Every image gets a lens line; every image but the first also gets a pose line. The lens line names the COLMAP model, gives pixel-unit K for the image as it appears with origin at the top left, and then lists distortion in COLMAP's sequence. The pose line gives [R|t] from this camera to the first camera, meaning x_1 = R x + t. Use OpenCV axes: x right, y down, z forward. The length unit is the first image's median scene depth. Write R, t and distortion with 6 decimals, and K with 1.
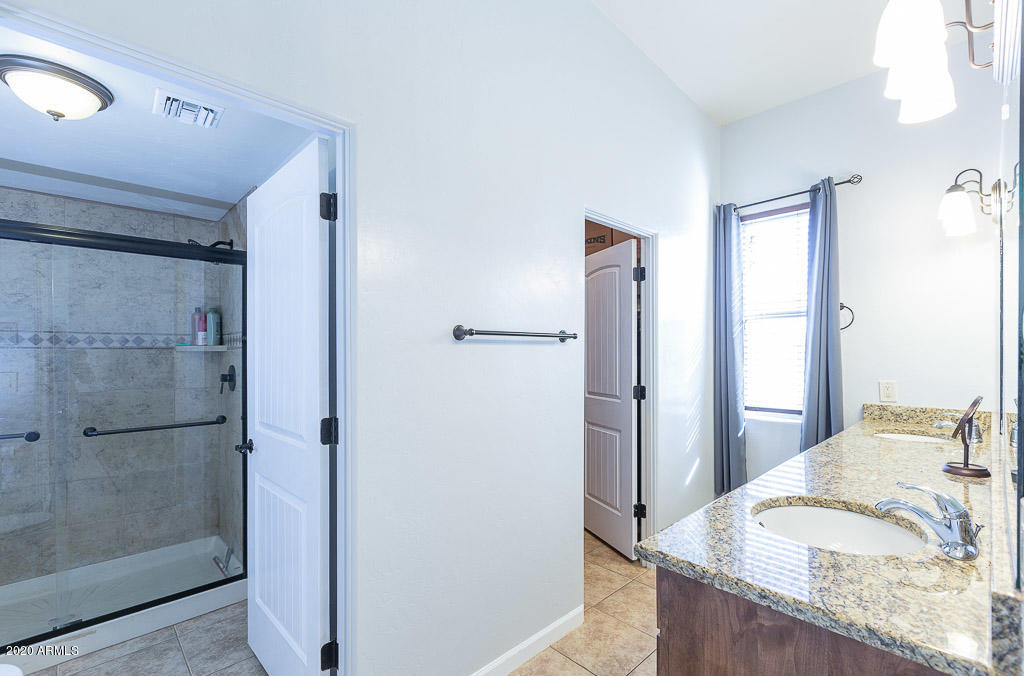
lens RADIAL K [[462.9, 0, 509.6], [0, 462.9, 354.2], [0, 0, 1]] dist [0.004007, 0.000442]
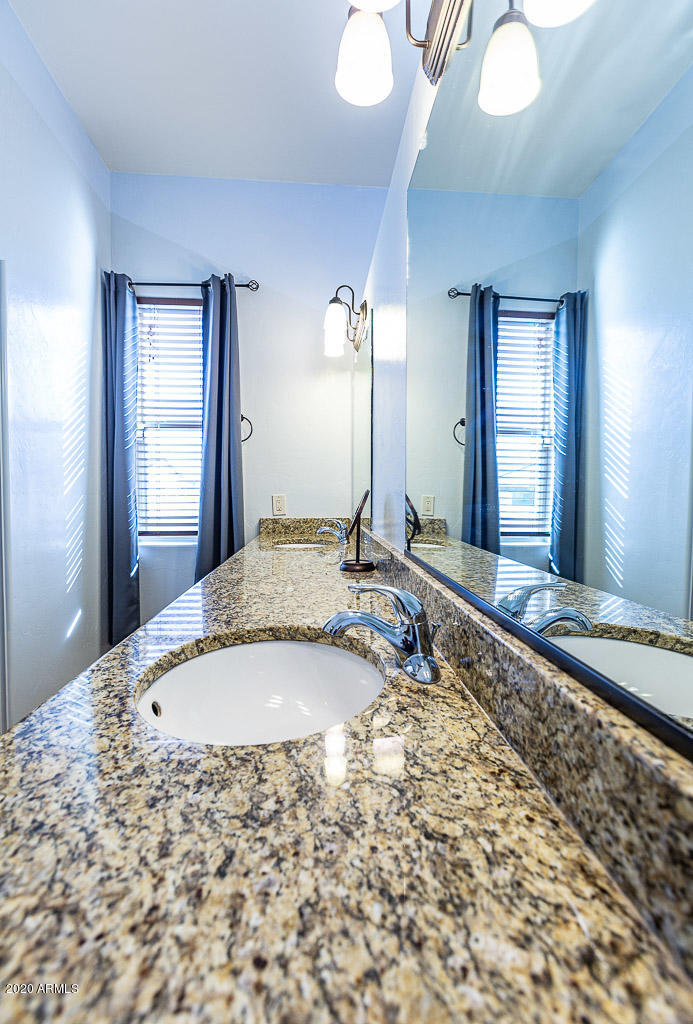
lens RADIAL K [[452.9, 0, 350.1], [0, 452.9, 498.4], [0, 0, 1]] dist [0.000048, -0.000512]
pose [[0.633383, -0.004880, 0.773823, 0.182575], [0.002905, 0.999988, 0.003928, 0.080901], [-0.773833, -0.000240, 0.633389, 0.320255]]
